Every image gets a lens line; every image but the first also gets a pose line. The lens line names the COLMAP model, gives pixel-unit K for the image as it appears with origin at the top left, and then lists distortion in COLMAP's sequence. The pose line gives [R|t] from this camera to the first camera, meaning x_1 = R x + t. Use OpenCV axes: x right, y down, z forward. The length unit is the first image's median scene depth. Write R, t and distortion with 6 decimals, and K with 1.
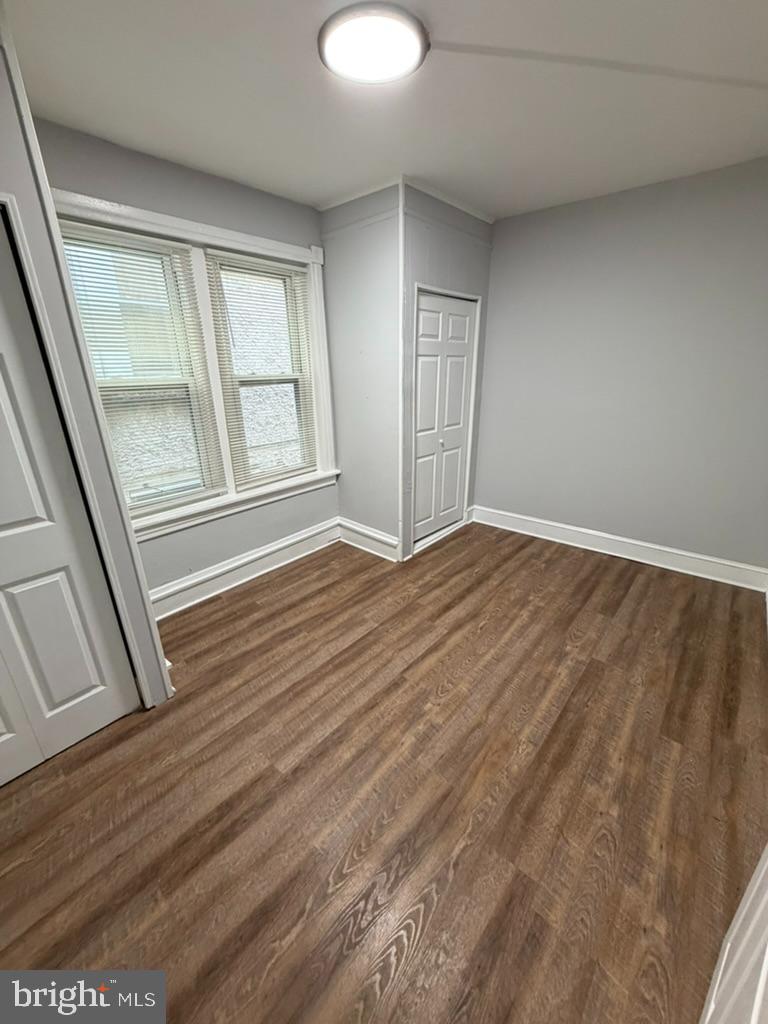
lens RADIAL K [[407.6, 0, 378.4], [0, 407.6, 503.6], [0, 0, 1]] dist [-0.000762, -0.000142]
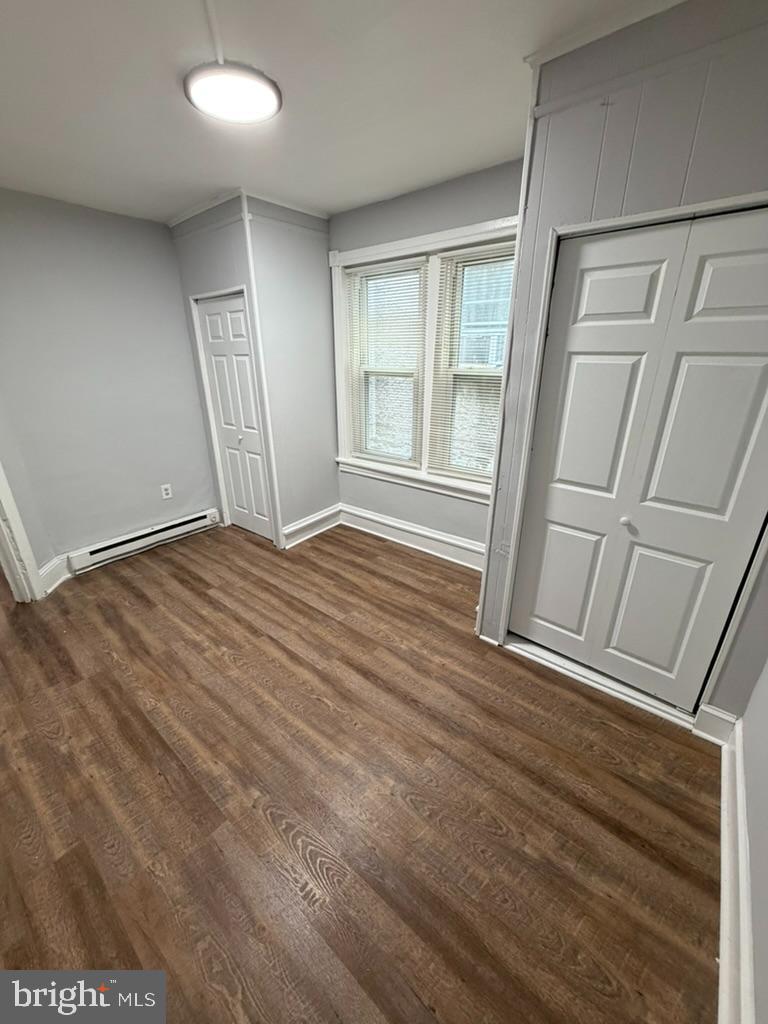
lens RADIAL K [[407.6, 0, 387.2], [0, 407.6, 503.7], [0, 0, 1]] dist [-0.000762, -0.000142]
pose [[0.036528, 0.369640, -0.928457, 0.928522], [-0.314401, 0.886150, 0.340427, -0.384018], [0.948587, 0.279472, 0.148584, 0.964963]]
